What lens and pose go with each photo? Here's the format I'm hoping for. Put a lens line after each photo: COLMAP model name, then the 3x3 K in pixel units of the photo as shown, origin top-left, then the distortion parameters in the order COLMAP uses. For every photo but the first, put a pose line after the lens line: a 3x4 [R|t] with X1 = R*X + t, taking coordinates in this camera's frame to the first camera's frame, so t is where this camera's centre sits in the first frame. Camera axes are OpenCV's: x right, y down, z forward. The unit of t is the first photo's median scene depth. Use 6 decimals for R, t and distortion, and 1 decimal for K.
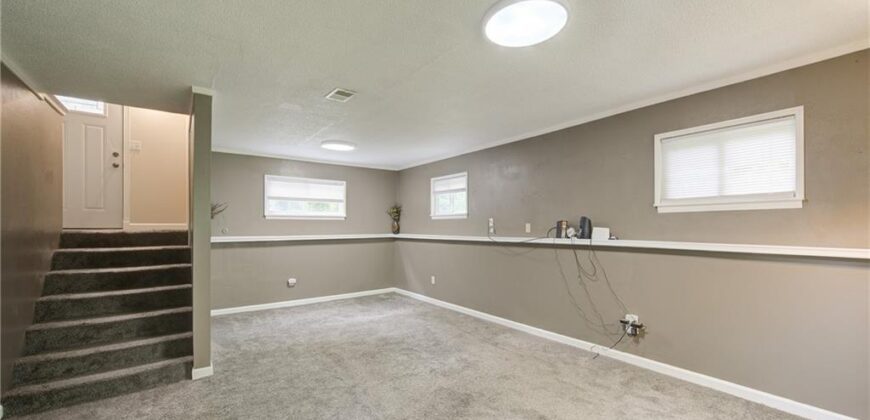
lens RADIAL K [[344.5, 0, 450.7], [0, 344.5, 225.1], [0, 0, 1]] dist [-0.000457, -0.000387]
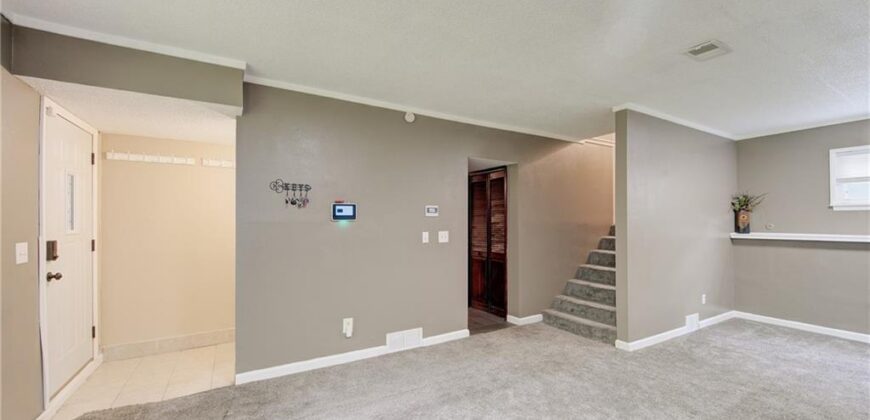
lens RADIAL K [[344.5, 0, 436.5], [0, 344.5, 212.5], [0, 0, 1]] dist [-0.000457, -0.000387]
pose [[-0.117675, -0.023846, -0.992766, 0.514462], [0.004411, 0.999689, -0.024536, -0.000112], [0.993042, -0.007267, -0.117533, 0.487651]]
